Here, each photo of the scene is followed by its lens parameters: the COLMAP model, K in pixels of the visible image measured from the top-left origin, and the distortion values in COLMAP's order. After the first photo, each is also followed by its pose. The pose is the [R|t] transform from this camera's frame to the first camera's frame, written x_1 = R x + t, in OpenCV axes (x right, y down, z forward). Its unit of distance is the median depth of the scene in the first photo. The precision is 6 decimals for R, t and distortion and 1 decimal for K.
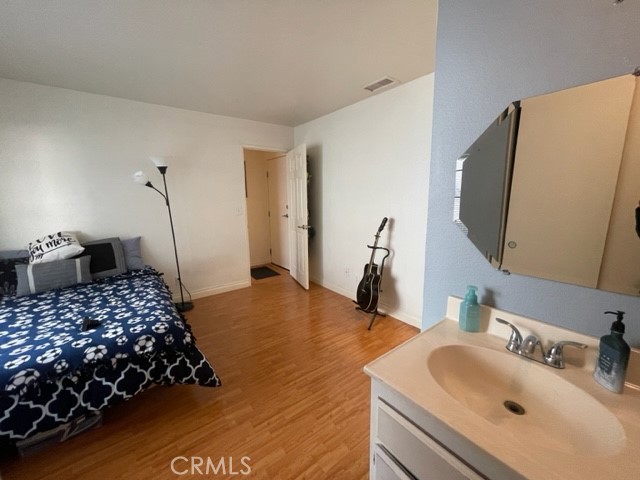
lens RADIAL K [[258.6, 0, 319.1], [0, 258.6, 239.0], [0, 0, 1]] dist [-0.003148, 0.000028]
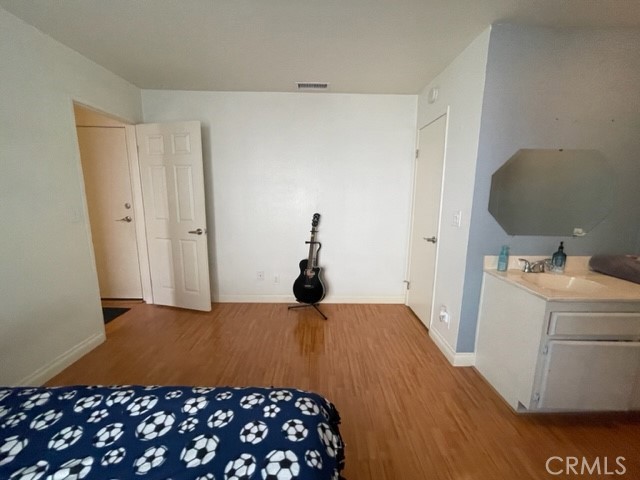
lens RADIAL K [[258.6, 0, 319.4], [0, 258.6, 239.8], [0, 0, 1]] dist [-0.003148, 0.000028]
pose [[0.599505, -0.123682, 0.790757, -0.597641], [0.111397, 0.991266, 0.070588, -0.049049], [-0.792581, 0.045770, 0.608047, 0.344881]]
